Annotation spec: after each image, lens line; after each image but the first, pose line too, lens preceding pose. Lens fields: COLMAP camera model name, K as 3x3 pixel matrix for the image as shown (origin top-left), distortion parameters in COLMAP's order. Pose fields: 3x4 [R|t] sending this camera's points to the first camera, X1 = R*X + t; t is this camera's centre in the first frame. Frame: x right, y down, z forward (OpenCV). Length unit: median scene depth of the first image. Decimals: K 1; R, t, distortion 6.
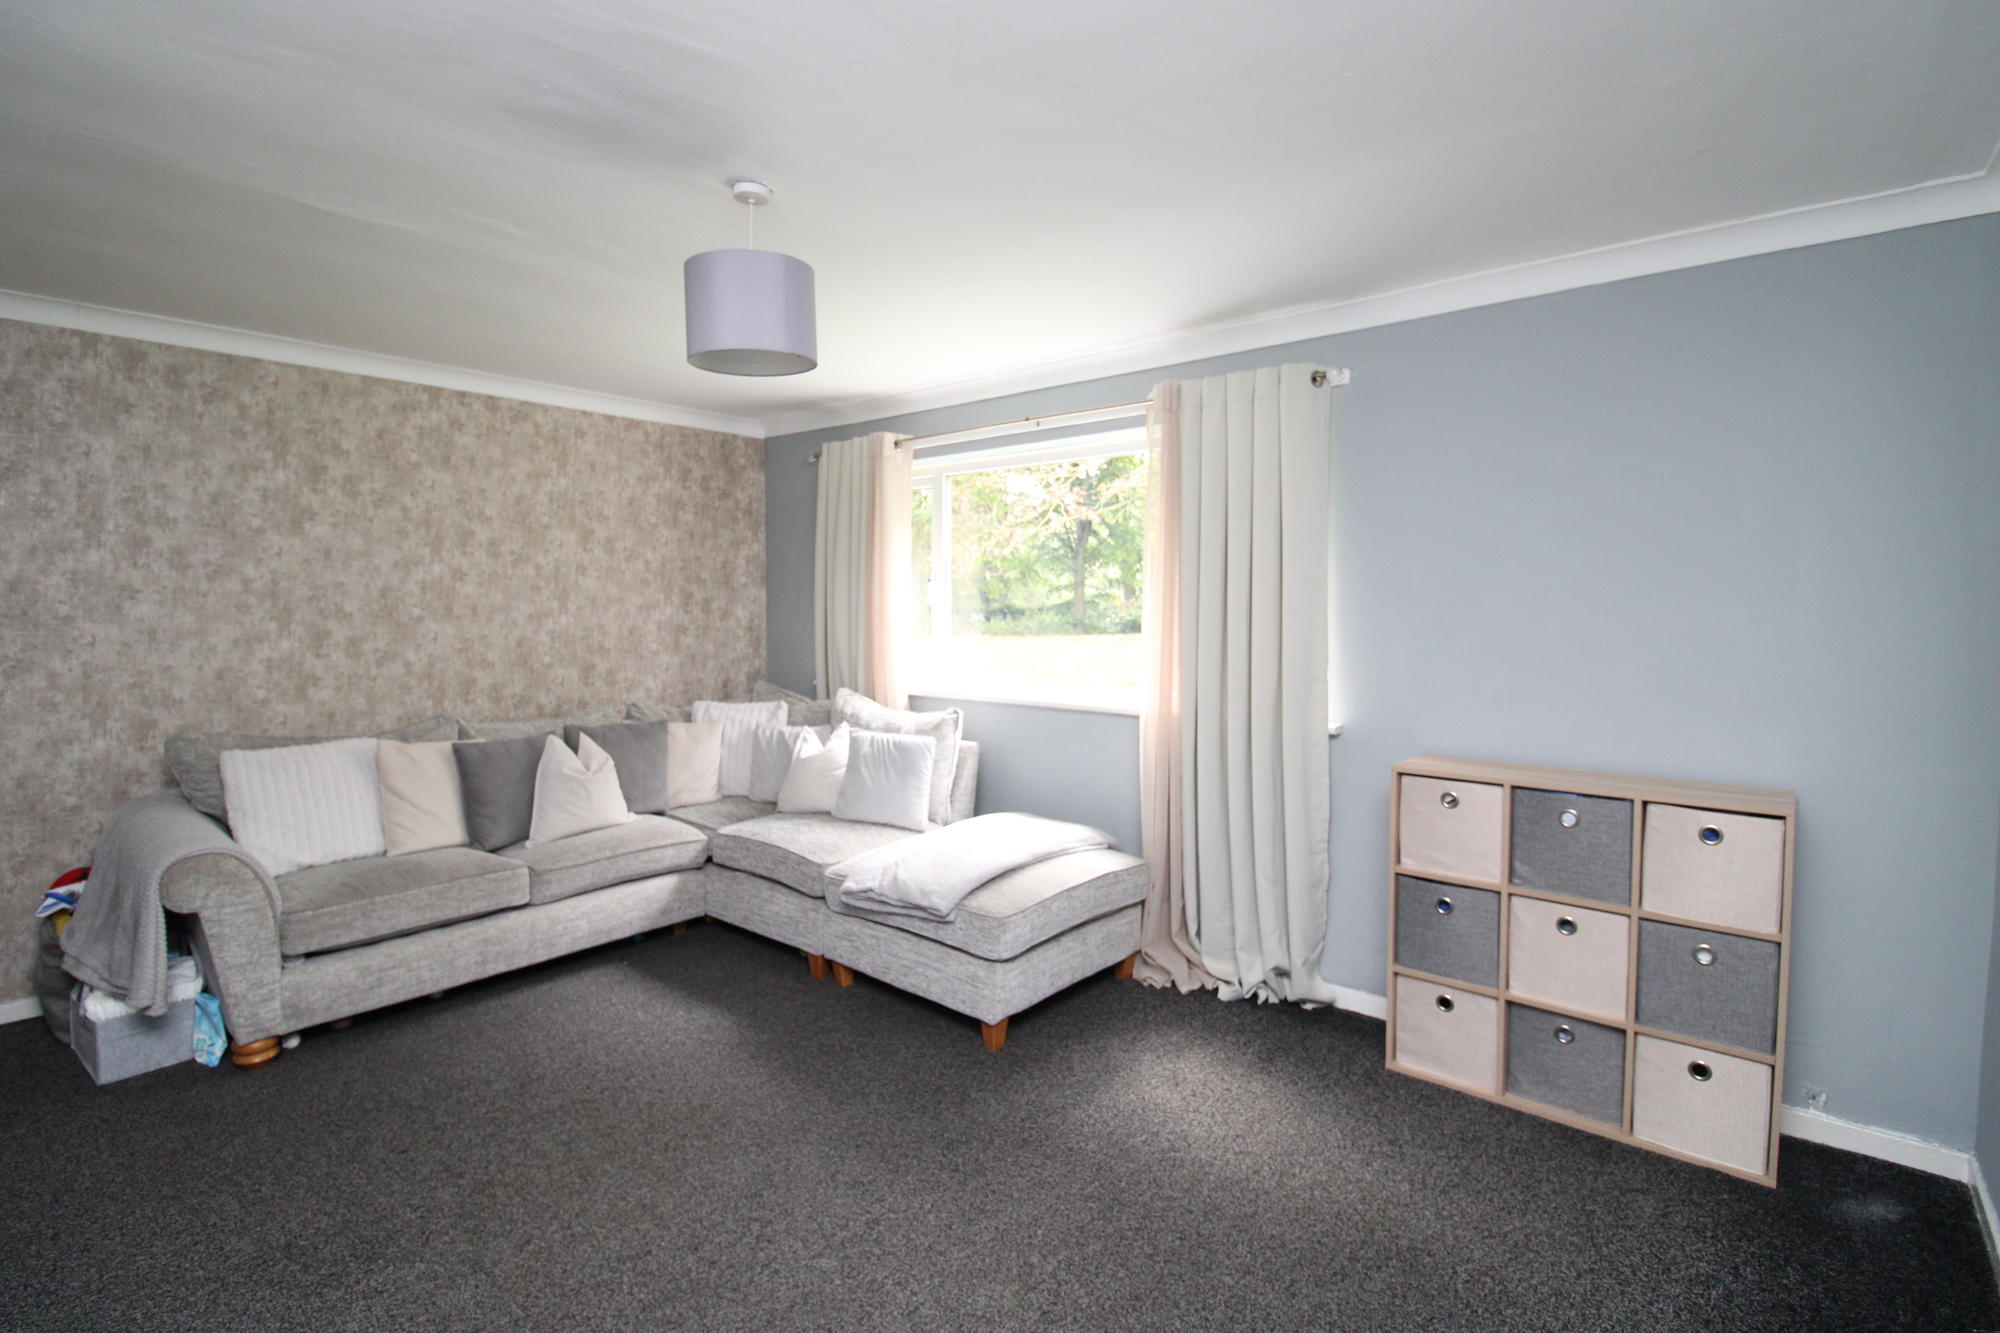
lens RADIAL K [[920.7, 0, 997.1], [0, 920.7, 663.5], [0, 0, 1]] dist [-0.019447, -0.000827]
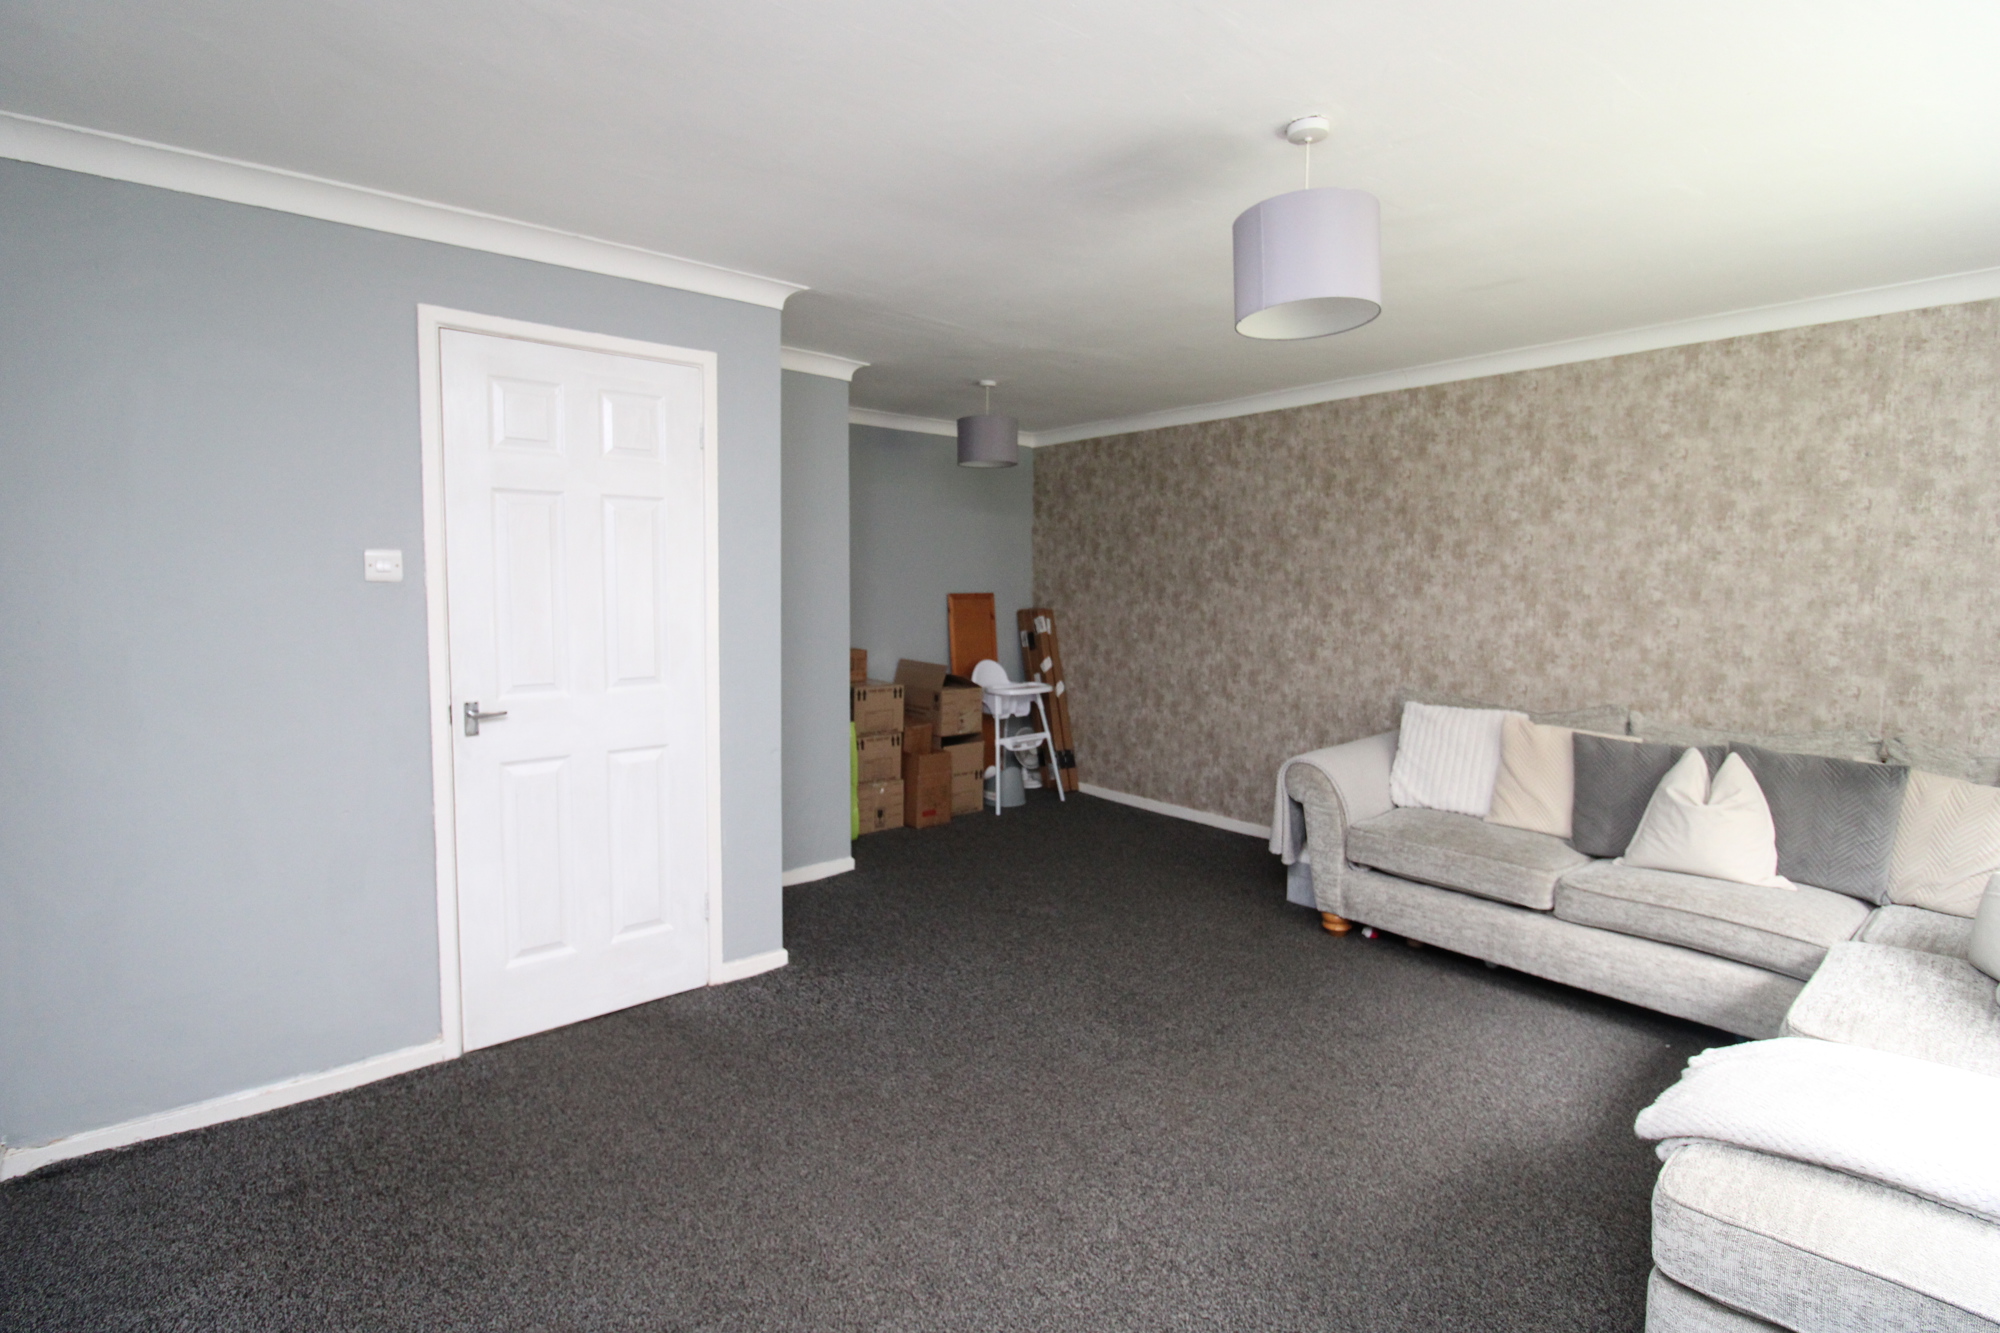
lens RADIAL K [[920.7, 0, 997.4], [0, 920.7, 659.4], [0, 0, 1]] dist [-0.019447, -0.000827]
pose [[-0.170987, 0.078810, -0.982116, 0.417980], [-0.064601, 0.993754, 0.090991, -0.034590], [0.983153, 0.079004, -0.164828, 0.525078]]
